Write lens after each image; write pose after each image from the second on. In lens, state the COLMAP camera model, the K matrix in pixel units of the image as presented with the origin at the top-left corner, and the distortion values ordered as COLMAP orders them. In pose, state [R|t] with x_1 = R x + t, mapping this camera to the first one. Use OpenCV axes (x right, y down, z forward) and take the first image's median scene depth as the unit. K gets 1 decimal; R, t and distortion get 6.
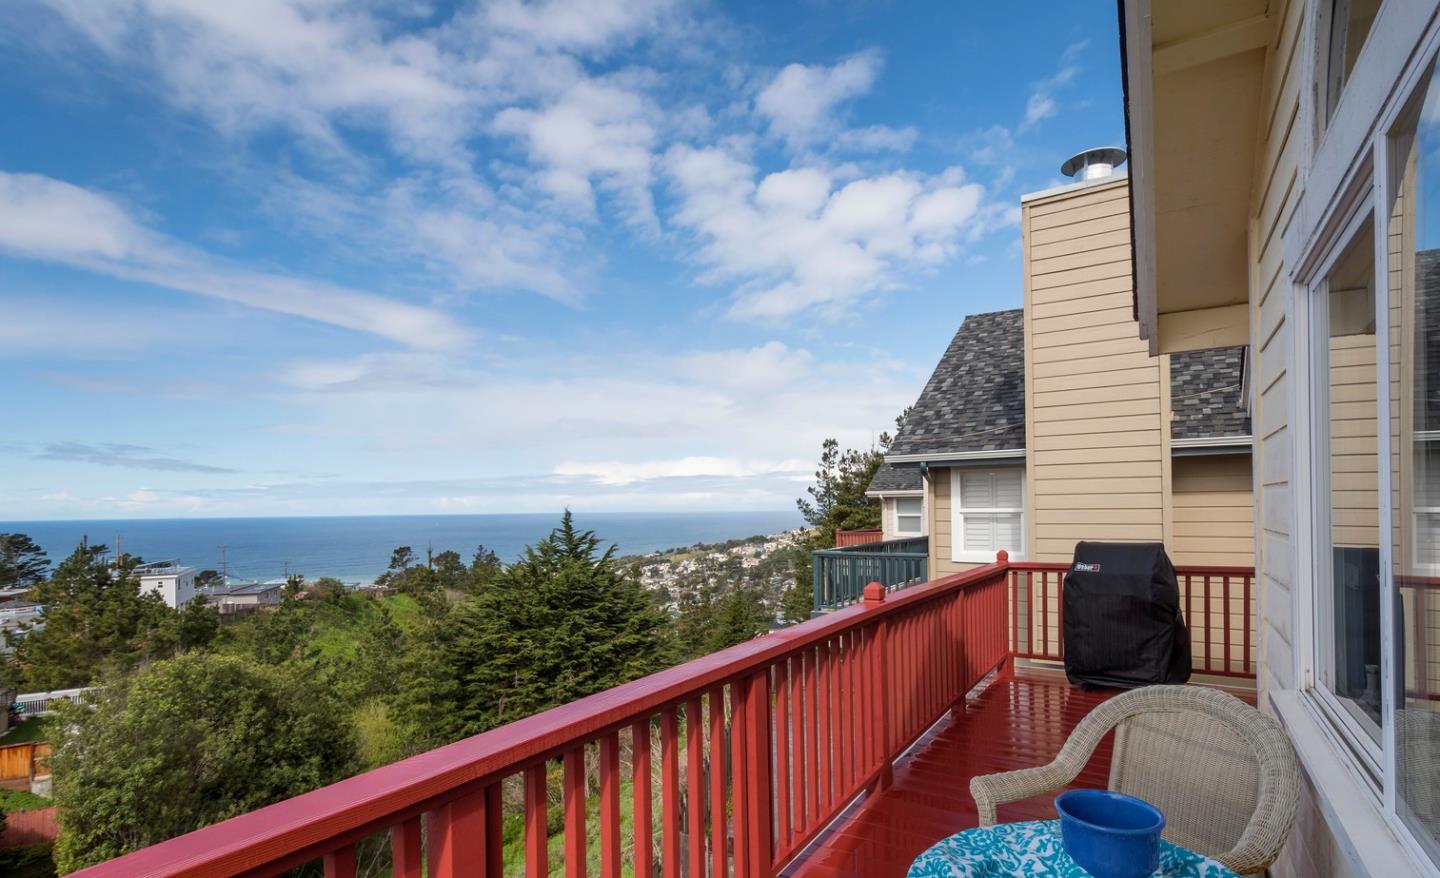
lens RADIAL K [[673.7, 0, 763.5], [0, 673.7, 495.5], [0, 0, 1]] dist [-0.001568, 0.000543]
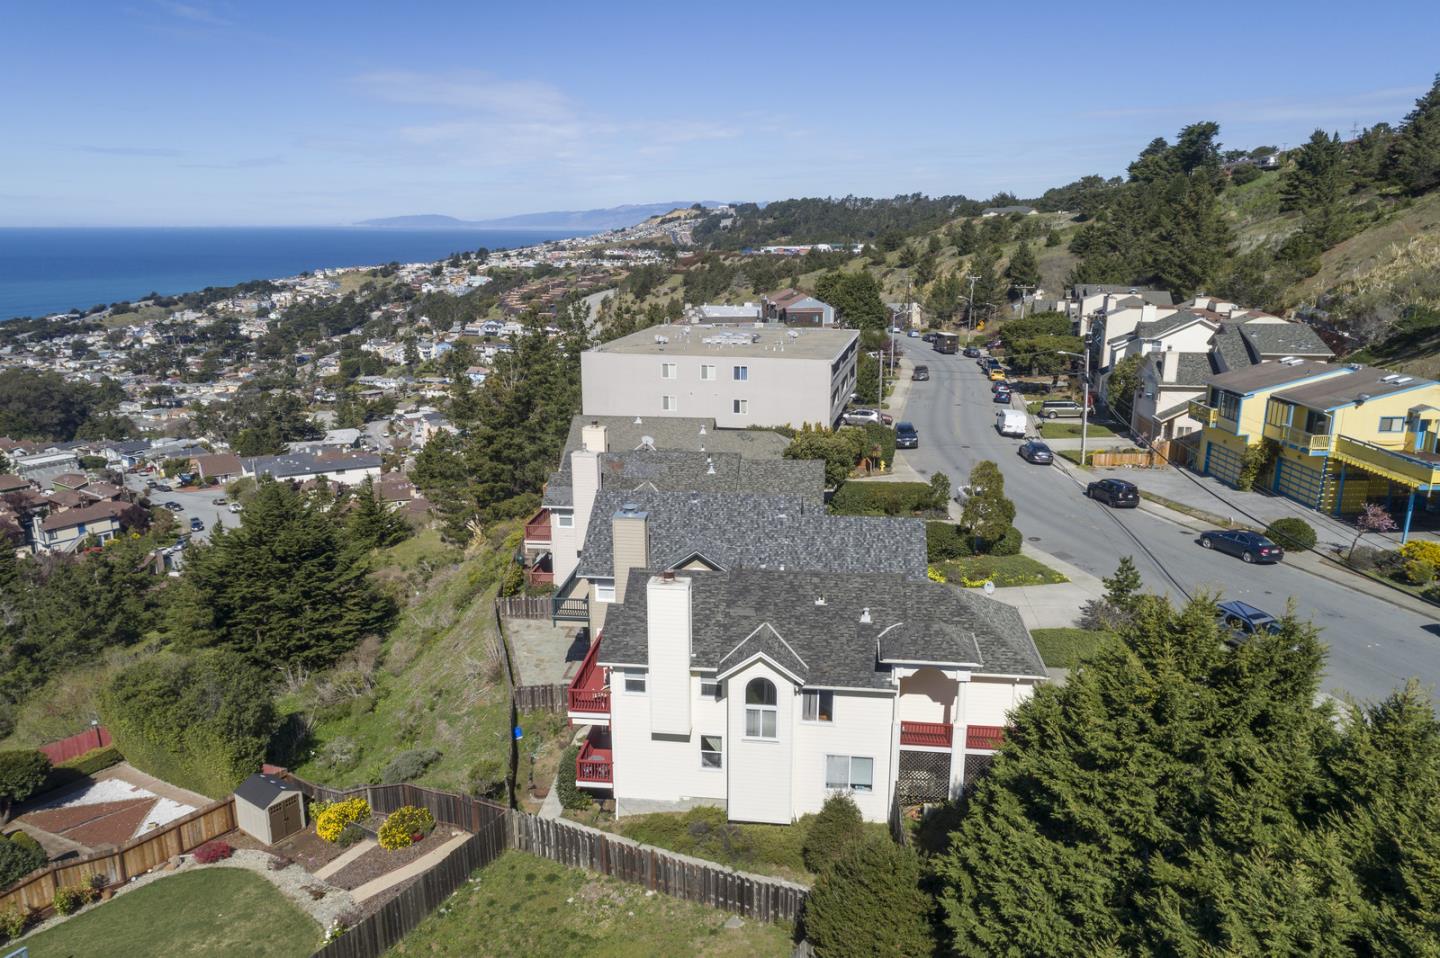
lens RADIAL K [[1042.0, 0, 716.3], [0, 1042.0, 486.5], [0, 0, 1]] dist [-0.007013, 0.002020]
pose [[0.913640, -0.100197, 0.393983, -0.189321], [-0.015104, 0.960114, 0.279201, -0.309305], [-0.406244, -0.261040, 0.875685, -0.595685]]
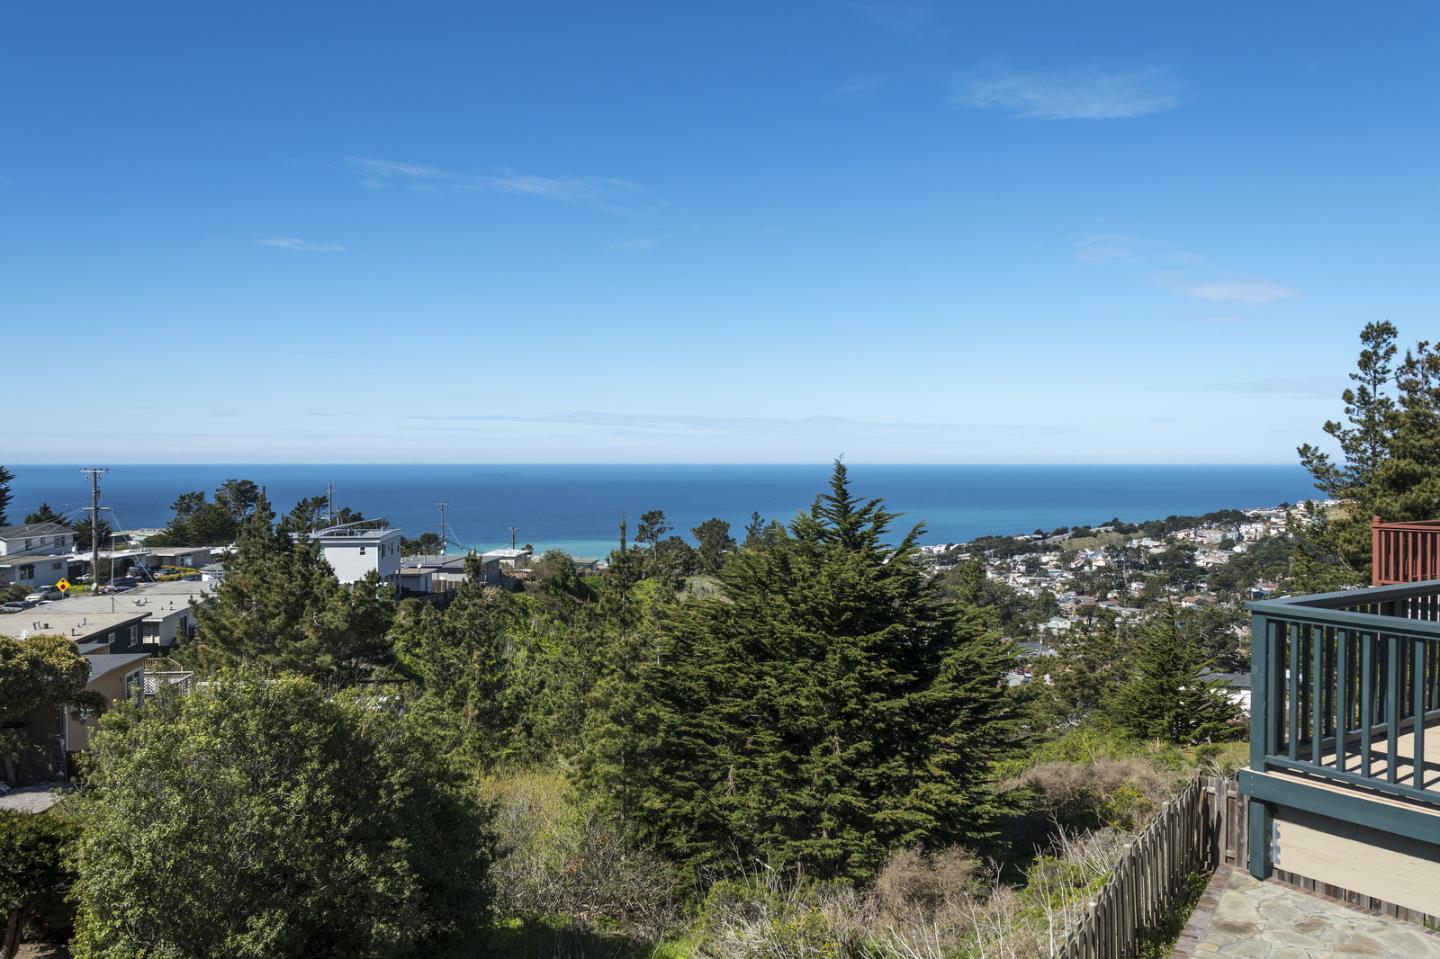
lens RADIAL K [[1096.8, 0, 709.6], [0, 1096.8, 486.9], [0, 0, 1]] dist [0.025259, 0.008303]
pose [[0.900438, 0.022805, -0.434386, 0.013107], [-0.002852, 0.998913, 0.046531, -0.001129], [0.434975, -0.040660, 0.899524, 0.056601]]
